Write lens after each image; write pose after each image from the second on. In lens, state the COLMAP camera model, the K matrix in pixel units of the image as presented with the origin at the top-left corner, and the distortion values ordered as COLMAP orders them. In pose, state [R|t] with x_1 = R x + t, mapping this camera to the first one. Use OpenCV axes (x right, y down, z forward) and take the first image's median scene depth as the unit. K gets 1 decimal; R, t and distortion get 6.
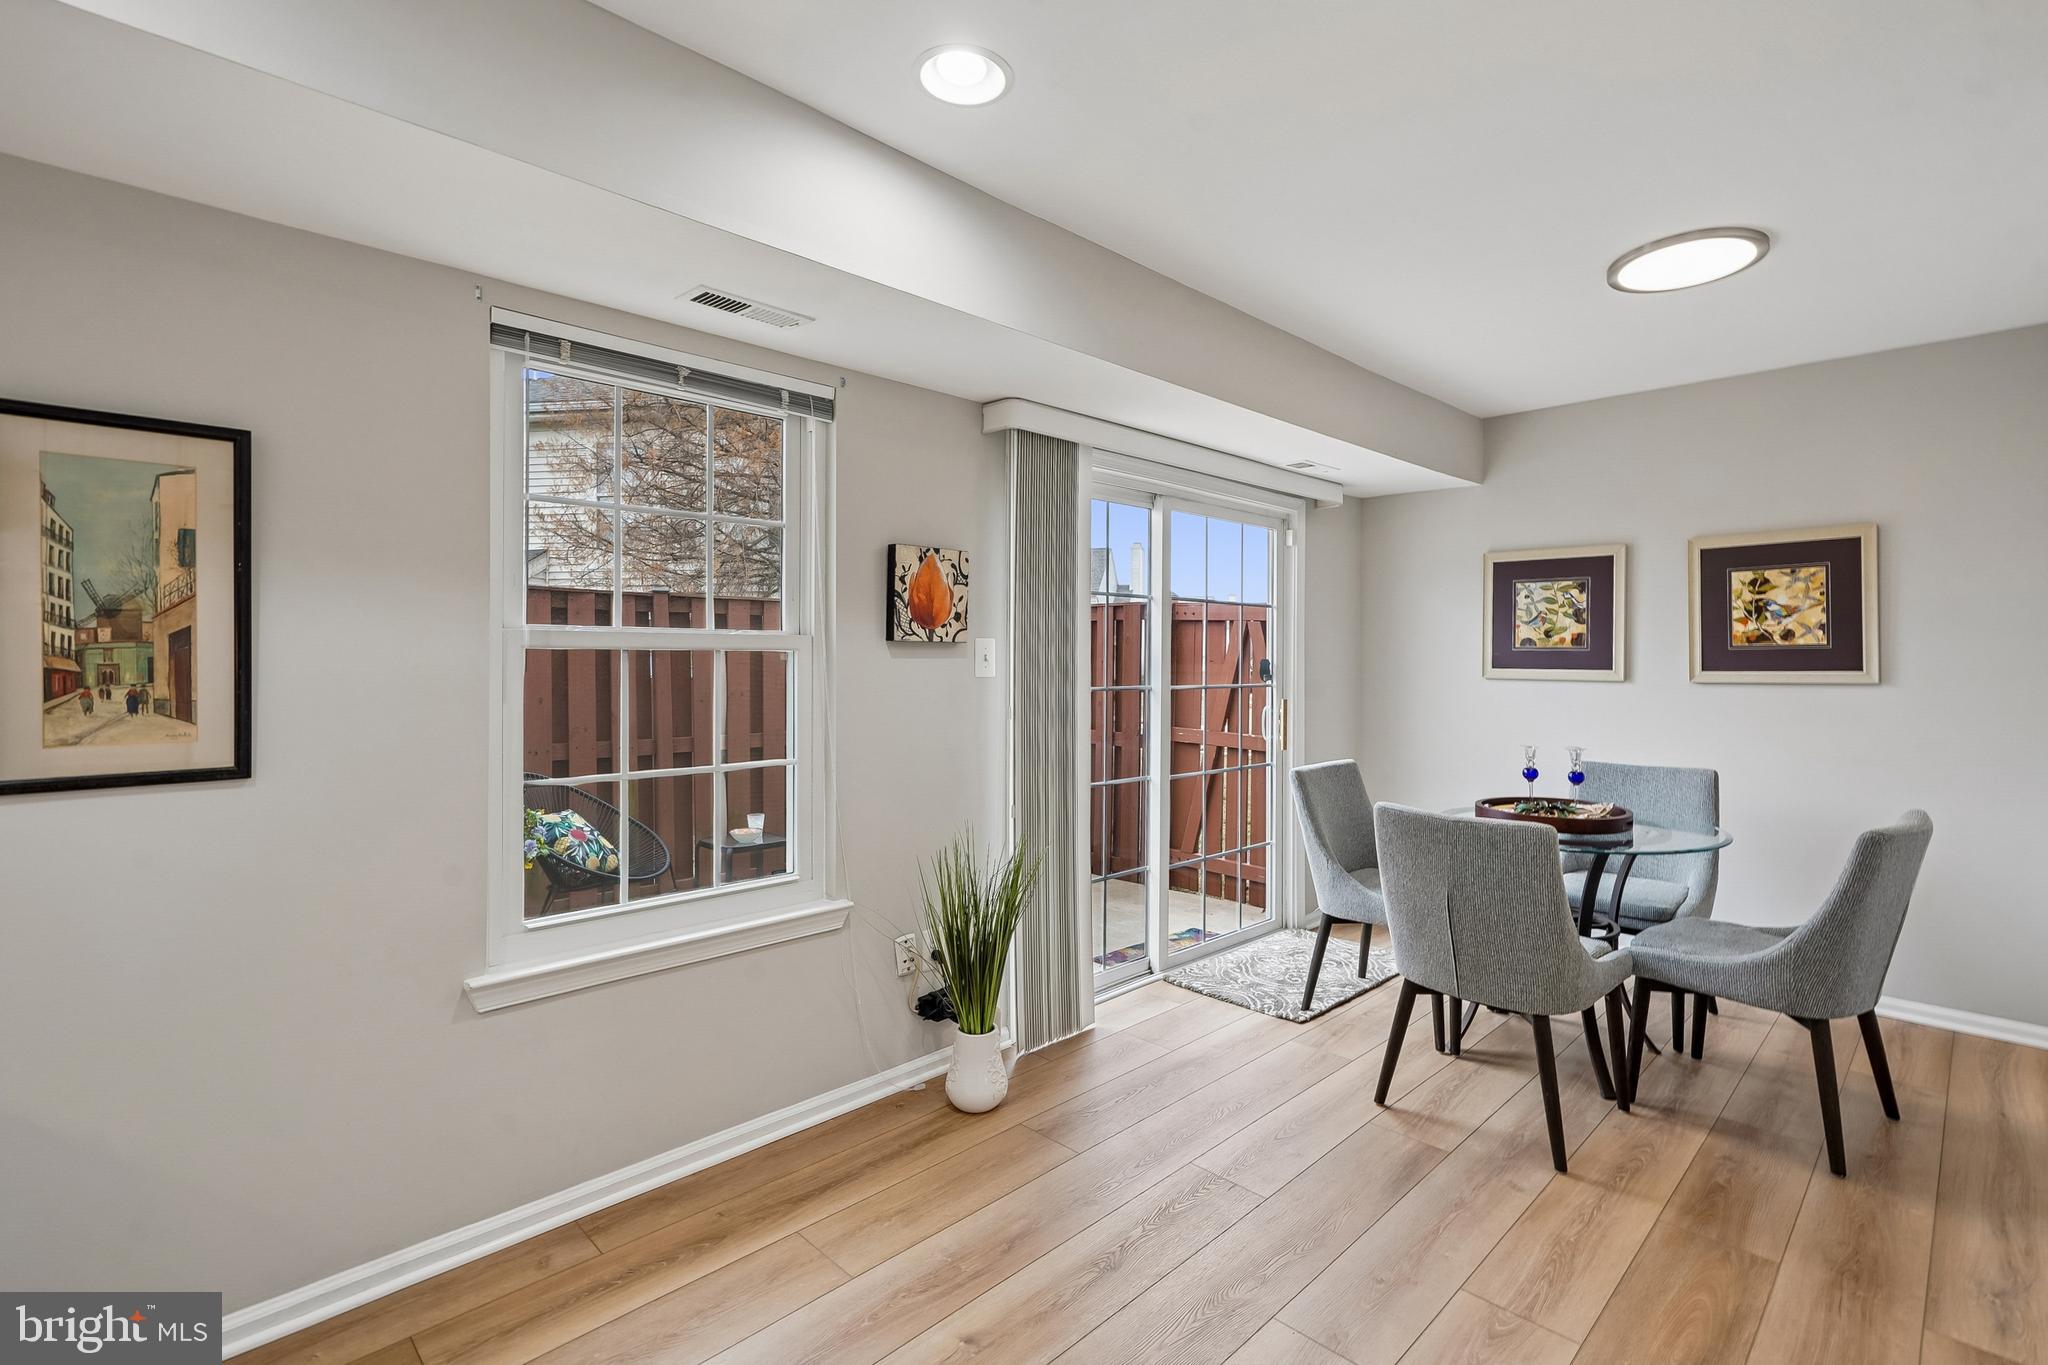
lens RADIAL K [[957.2, 0, 1060.9], [0, 957.2, 657.4], [0, 0, 1]] dist [-0.000055, 0.000303]
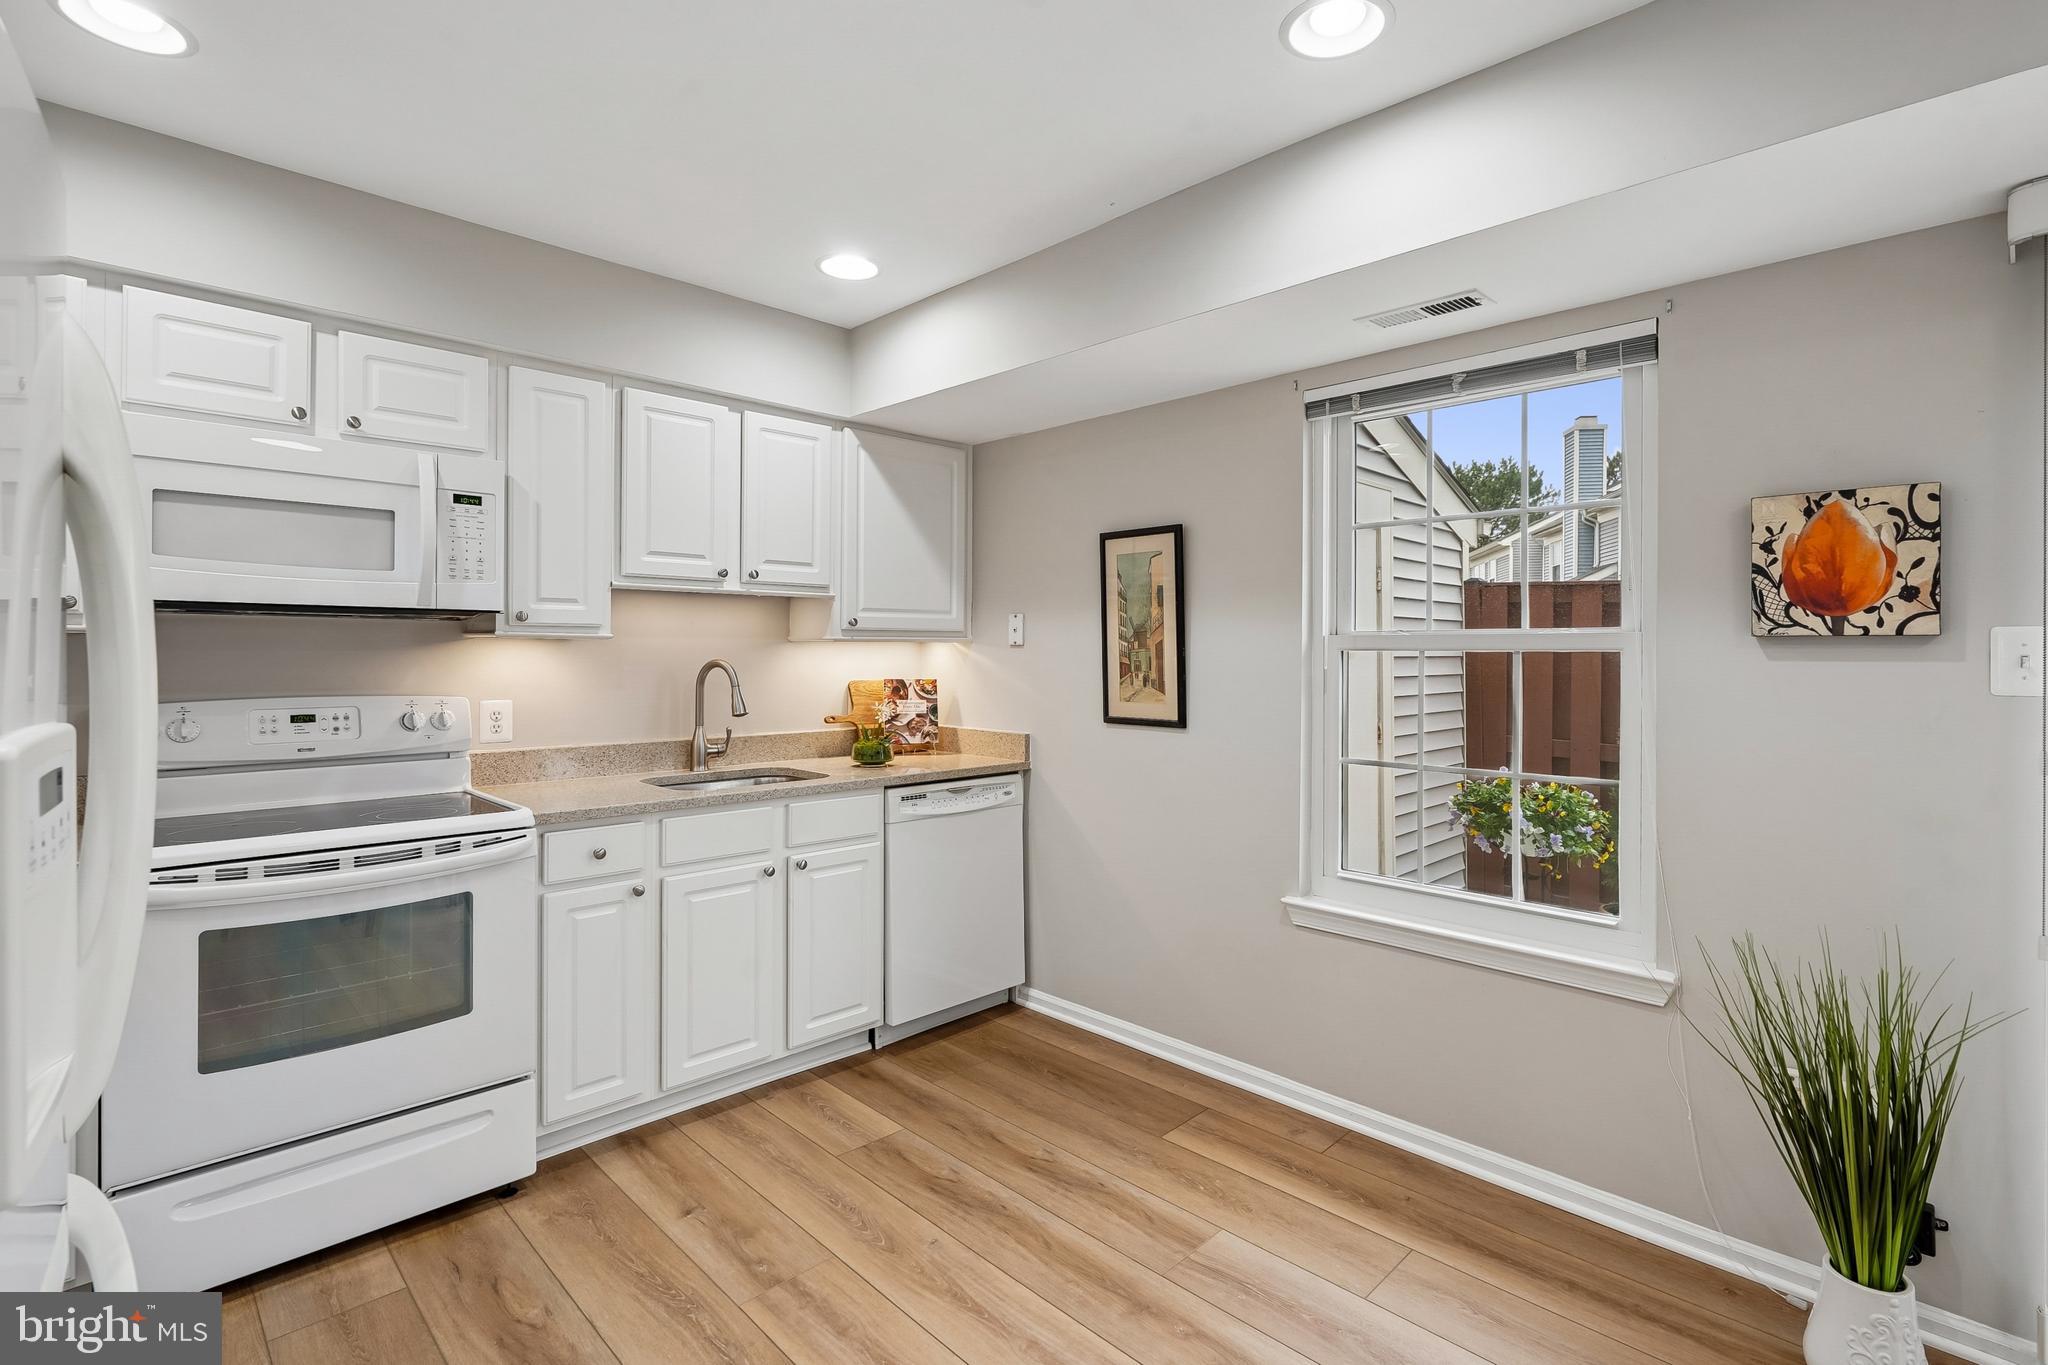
lens RADIAL K [[951.0, 0, 1037.5], [0, 951.0, 652.6], [0, 0, 1]] dist [-0.001404, -0.000193]
pose [[-0.011538, -0.005043, -0.999921, 0.409341], [-0.004792, 0.999976, -0.004988, 0.000801], [0.999922, 0.004734, -0.011562, 0.370323]]
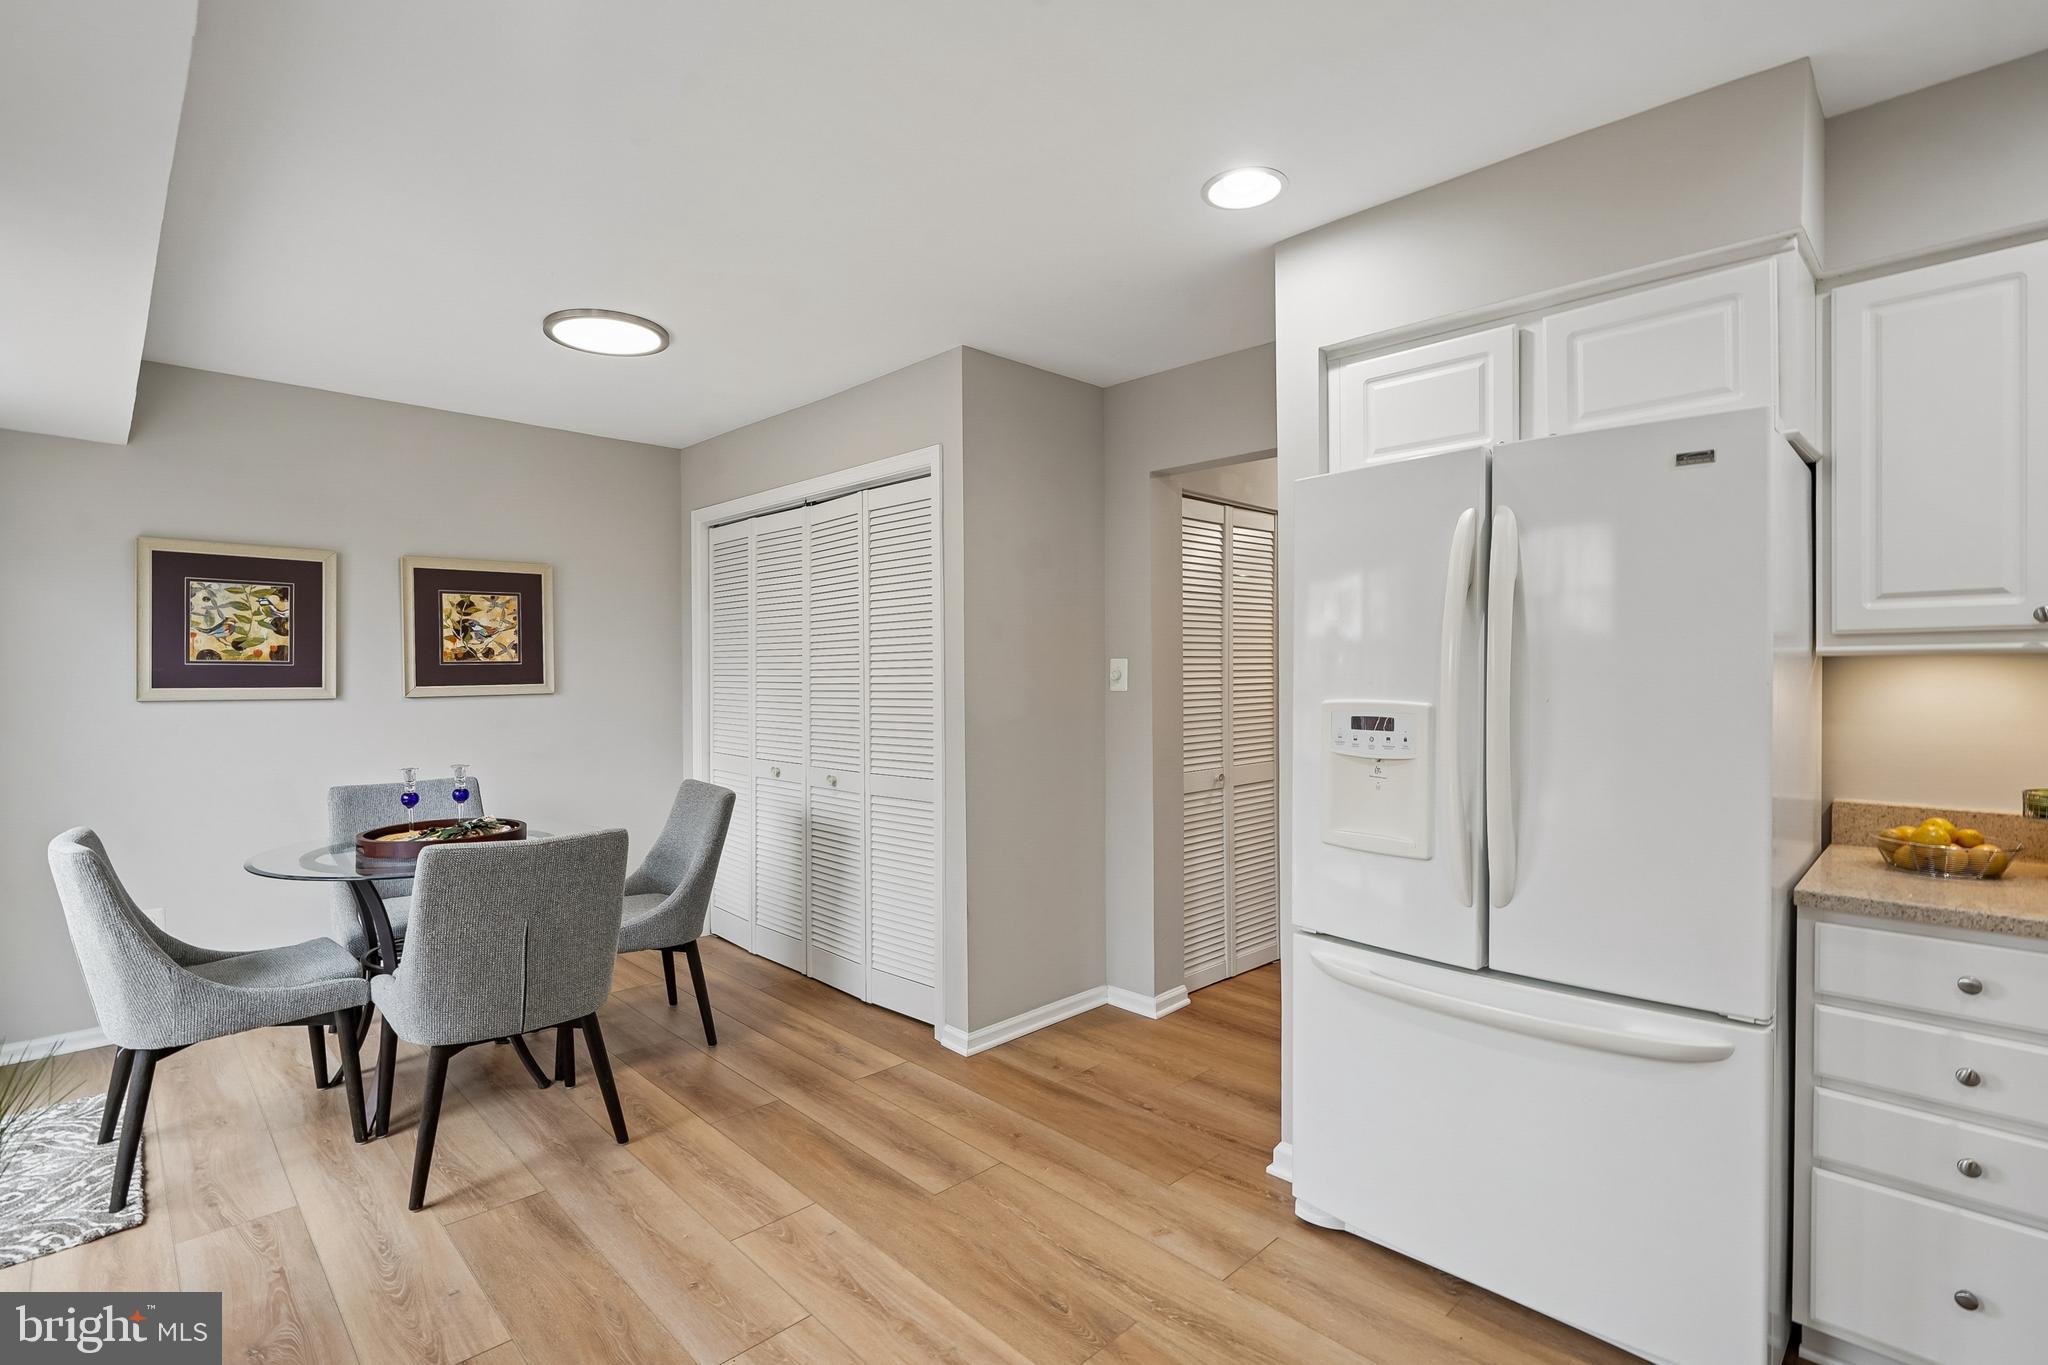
lens RADIAL K [[941.2, 0, 1024.0], [0, 941.2, 682.5], [0, 0, 1]] dist [-0.001046, -0.000265]
pose [[0.017993, -0.013596, 0.999746, -0.359074], [0.002490, 0.999905, 0.013554, -0.001706], [-0.999835, 0.002245, 0.018025, 0.348176]]
